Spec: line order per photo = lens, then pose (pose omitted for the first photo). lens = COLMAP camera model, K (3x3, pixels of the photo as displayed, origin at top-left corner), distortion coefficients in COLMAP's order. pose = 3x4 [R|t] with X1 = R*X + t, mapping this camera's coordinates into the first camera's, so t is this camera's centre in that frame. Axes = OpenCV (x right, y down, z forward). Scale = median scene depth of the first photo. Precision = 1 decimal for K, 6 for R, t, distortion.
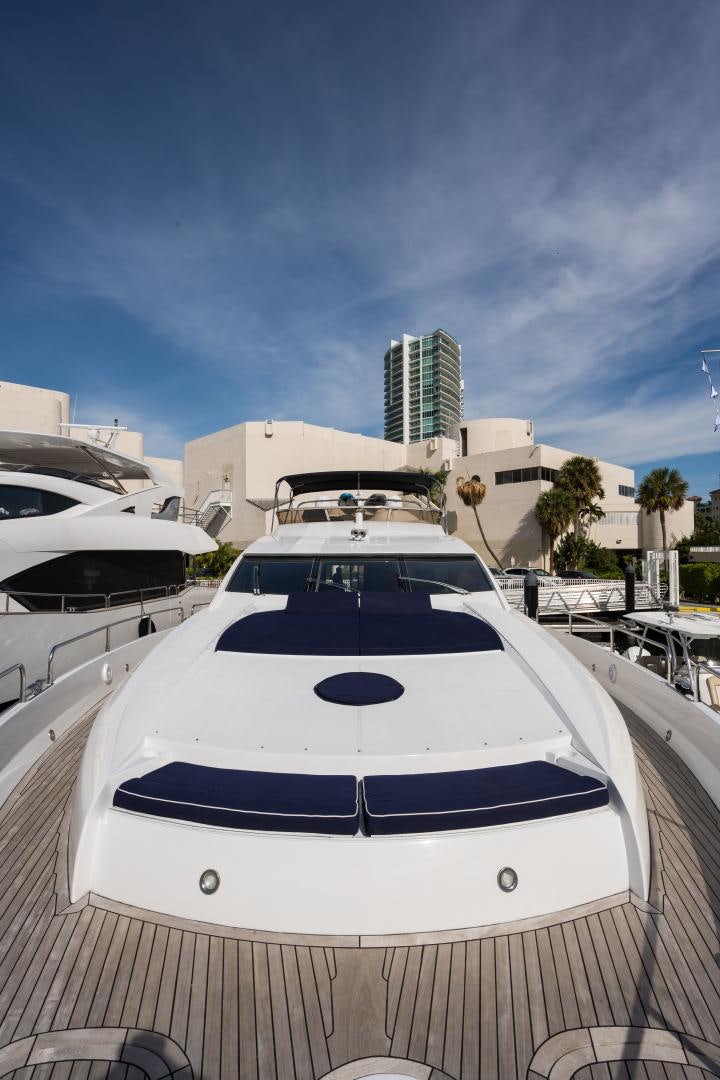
lens RADIAL K [[601.8, 0, 360.0], [0, 601.8, 540.0], [0, 0, 1]] dist [-0.001551, 0.000224]
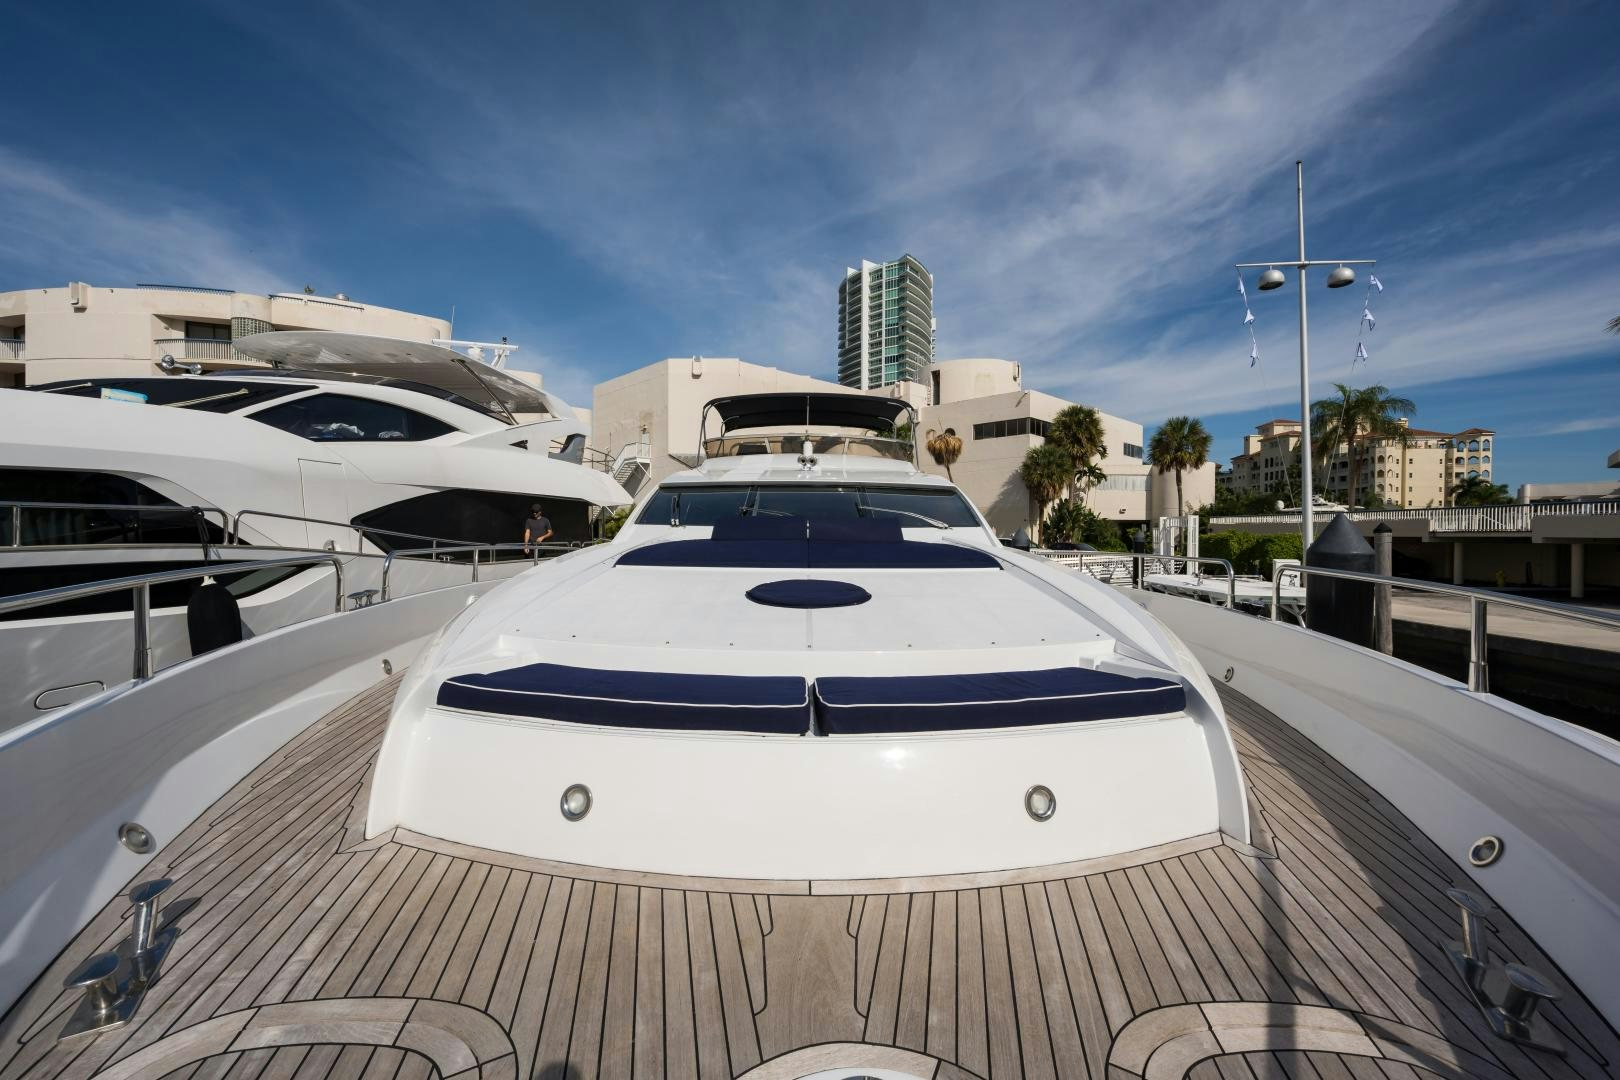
lens RADIAL K [[723.5, 0, 810.0], [0, 723.5, 540.0], [0, 0, 1]] dist [-0.000982, -0.000089]
pose [[0.999929, 0.010940, 0.004820, -0.006984], [-0.011084, 0.999462, 0.030881, 0.236349], [-0.004480, -0.030932, 0.999511, 0.213582]]
